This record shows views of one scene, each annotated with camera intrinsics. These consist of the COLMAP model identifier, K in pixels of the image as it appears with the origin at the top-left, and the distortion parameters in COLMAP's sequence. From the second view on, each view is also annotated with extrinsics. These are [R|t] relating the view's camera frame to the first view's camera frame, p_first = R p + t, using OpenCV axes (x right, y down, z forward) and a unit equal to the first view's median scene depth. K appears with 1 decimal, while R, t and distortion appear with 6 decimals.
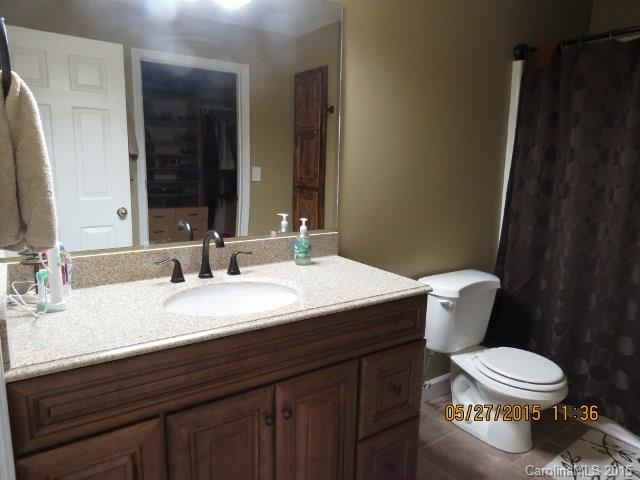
lens RADIAL K [[451.3, 0, 320.0], [0, 451.3, 240.0], [0, 0, 1]] dist [-0.021656, 0.000861]
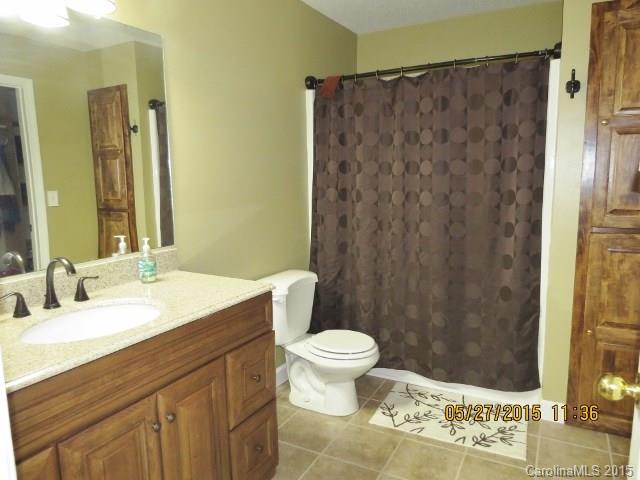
lens RADIAL K [[451.3, 0, 320.0], [0, 451.3, 240.0], [0, 0, 1]] dist [-0.021656, 0.000861]
pose [[0.898305, -0.099628, 0.427929, -0.111325], [0.112968, 0.993582, -0.005820, 0.007711], [-0.424602, 0.053570, 0.903794, -0.095111]]
